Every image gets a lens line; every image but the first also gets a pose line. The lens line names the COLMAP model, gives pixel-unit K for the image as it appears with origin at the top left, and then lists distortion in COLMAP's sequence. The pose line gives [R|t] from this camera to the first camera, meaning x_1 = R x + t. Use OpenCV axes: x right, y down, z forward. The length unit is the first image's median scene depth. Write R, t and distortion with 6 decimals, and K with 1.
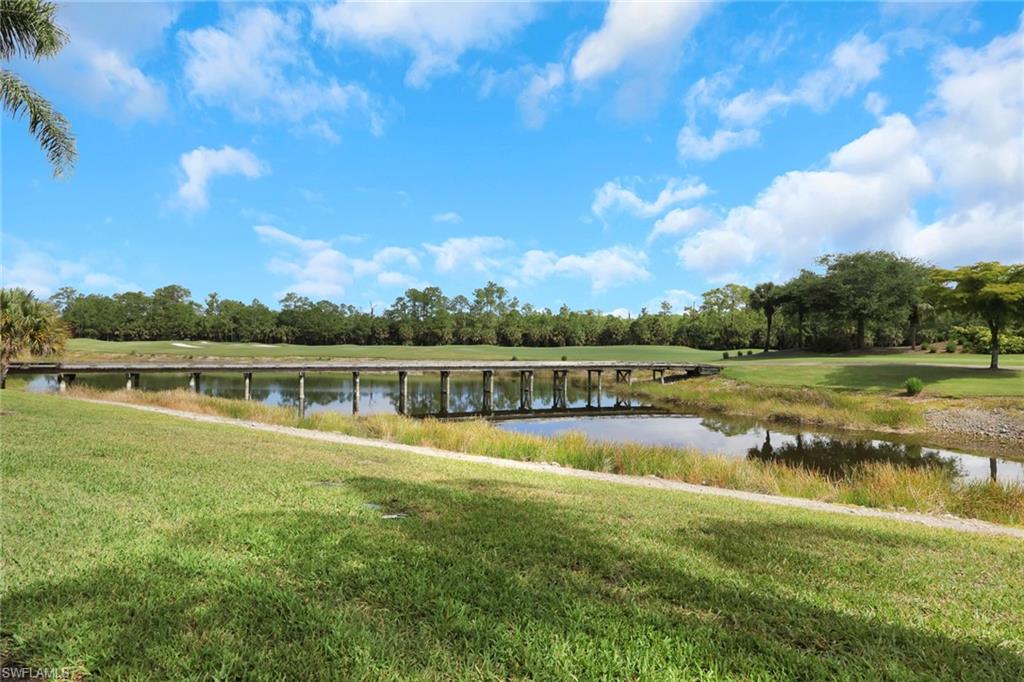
lens RADIAL K [[484.5, 0, 514.1], [0, 484.5, 342.8], [0, 0, 1]] dist [-0.001446, -0.000049]
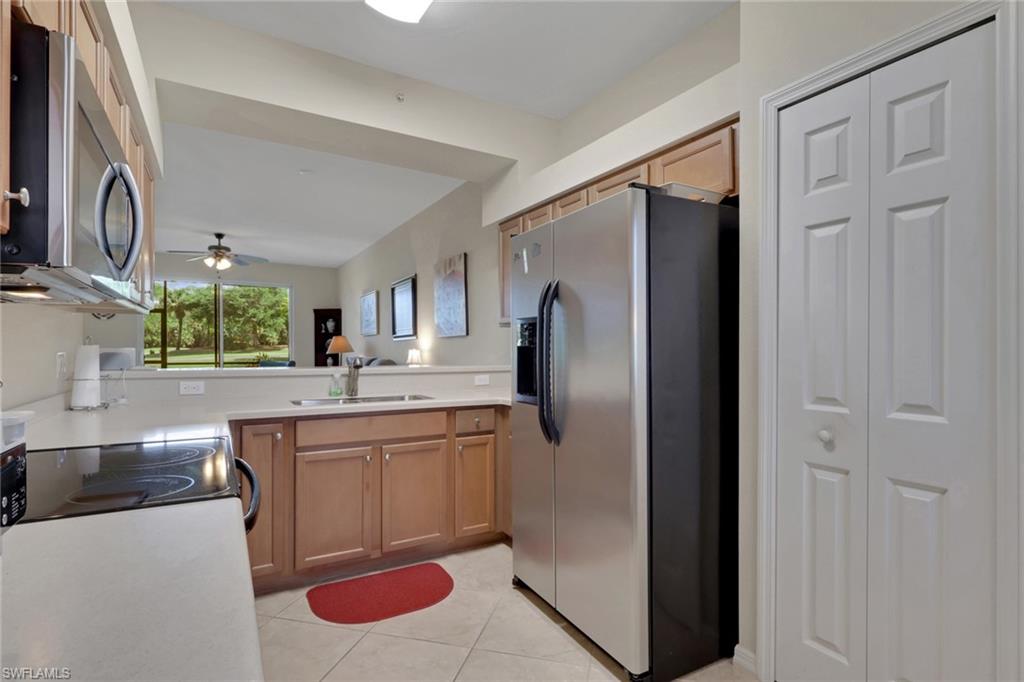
lens RADIAL K [[494.3, 0, 513.7], [0, 494.3, 343.4], [0, 0, 1]] dist [0.003062, 0.000247]
pose [[0.487196, -0.000405, 0.873293, -0.121396], [-0.004784, 0.999984, 0.003133, -0.004566], [-0.873280, -0.005704, 0.487186, -0.281602]]
